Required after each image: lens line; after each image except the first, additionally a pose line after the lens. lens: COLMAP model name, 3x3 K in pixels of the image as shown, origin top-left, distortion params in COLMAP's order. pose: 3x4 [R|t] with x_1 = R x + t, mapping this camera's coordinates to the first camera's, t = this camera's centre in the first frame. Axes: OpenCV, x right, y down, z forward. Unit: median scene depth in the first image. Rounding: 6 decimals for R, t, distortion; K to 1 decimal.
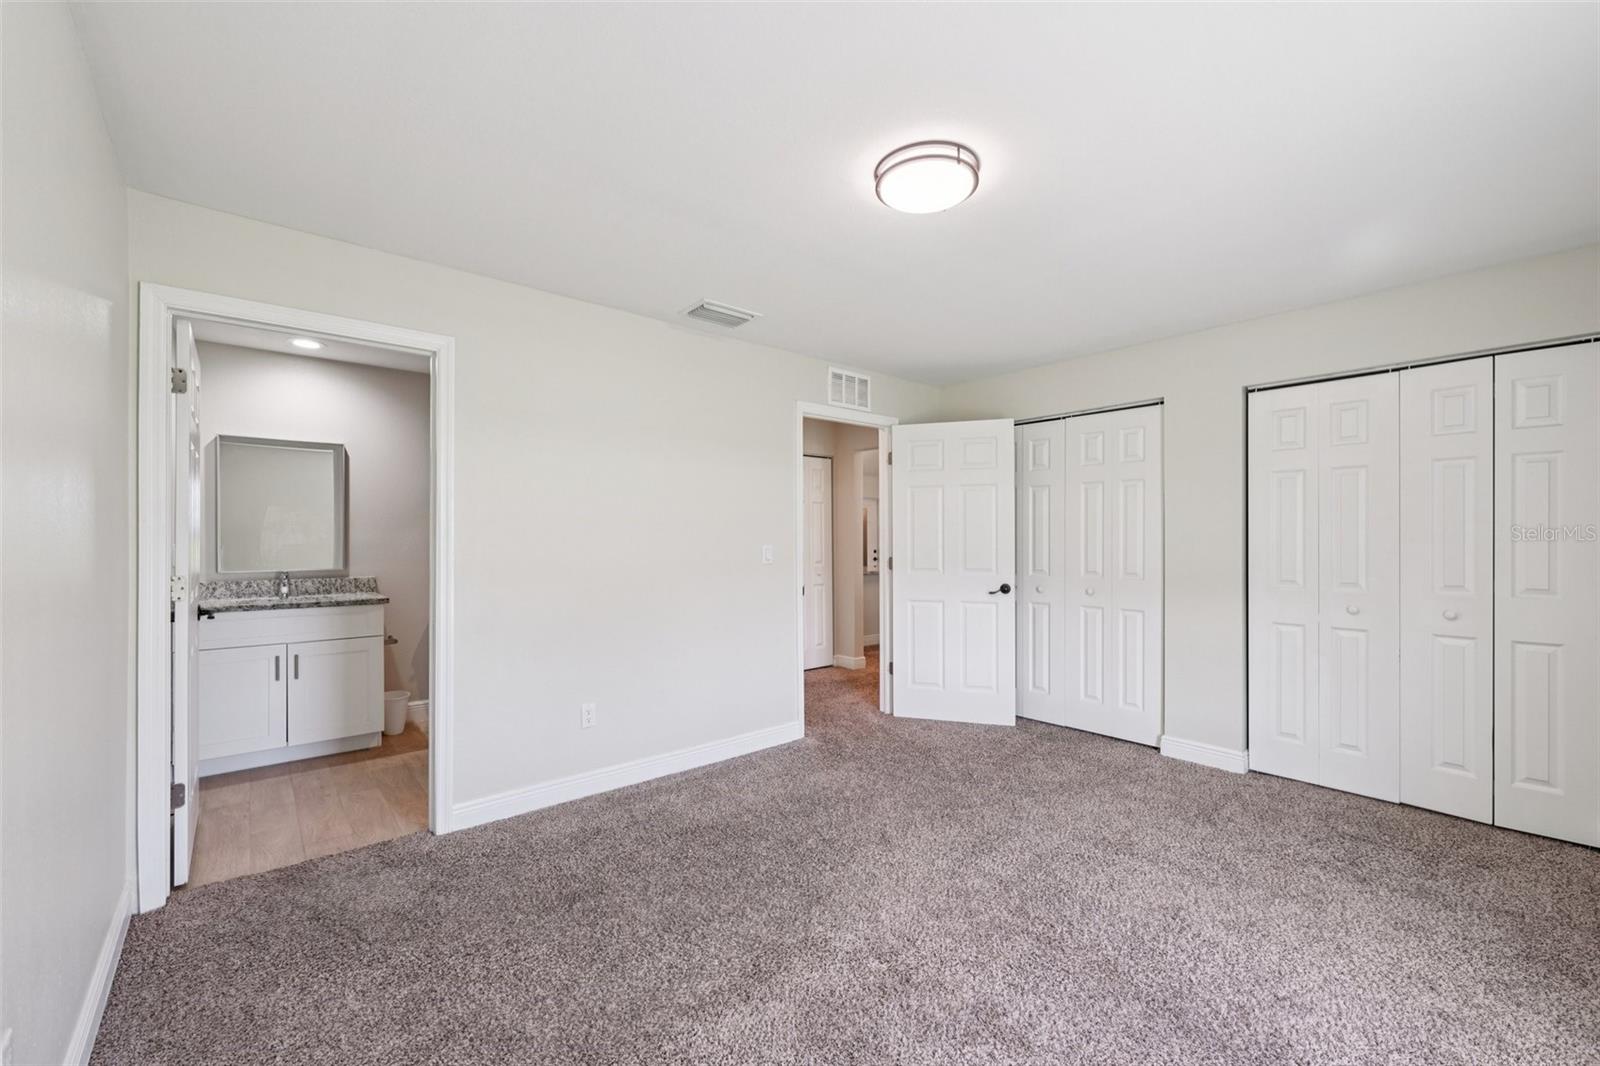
lens RADIAL K [[652.6, 0, 803.9], [0, 652.6, 526.1], [0, 0, 1]] dist [-0.000259, 0.000000]
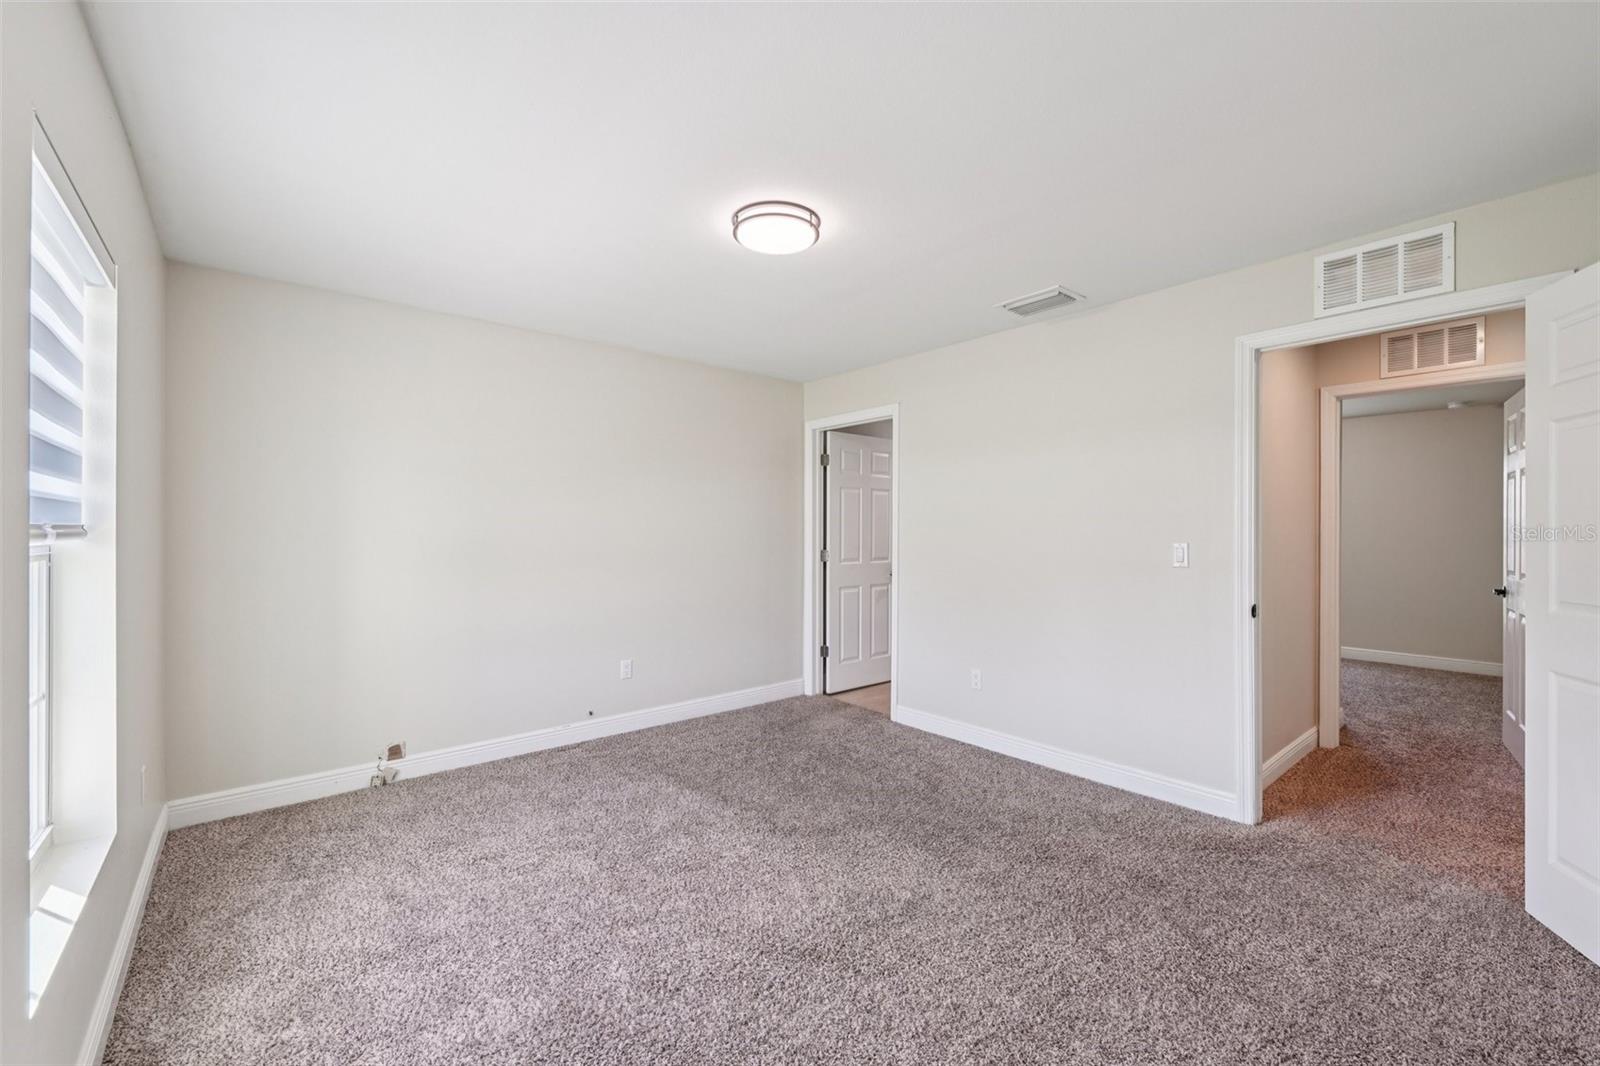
lens RADIAL K [[652.6, 0, 803.9], [0, 652.6, 526.1], [0, 0, 1]] dist [-0.000259, 0.000000]
pose [[-0.008566, -0.008509, -0.999927, 0.698978], [0.019015, 0.999782, -0.008671, 0.007196], [0.999783, -0.019088, -0.008402, 0.545777]]
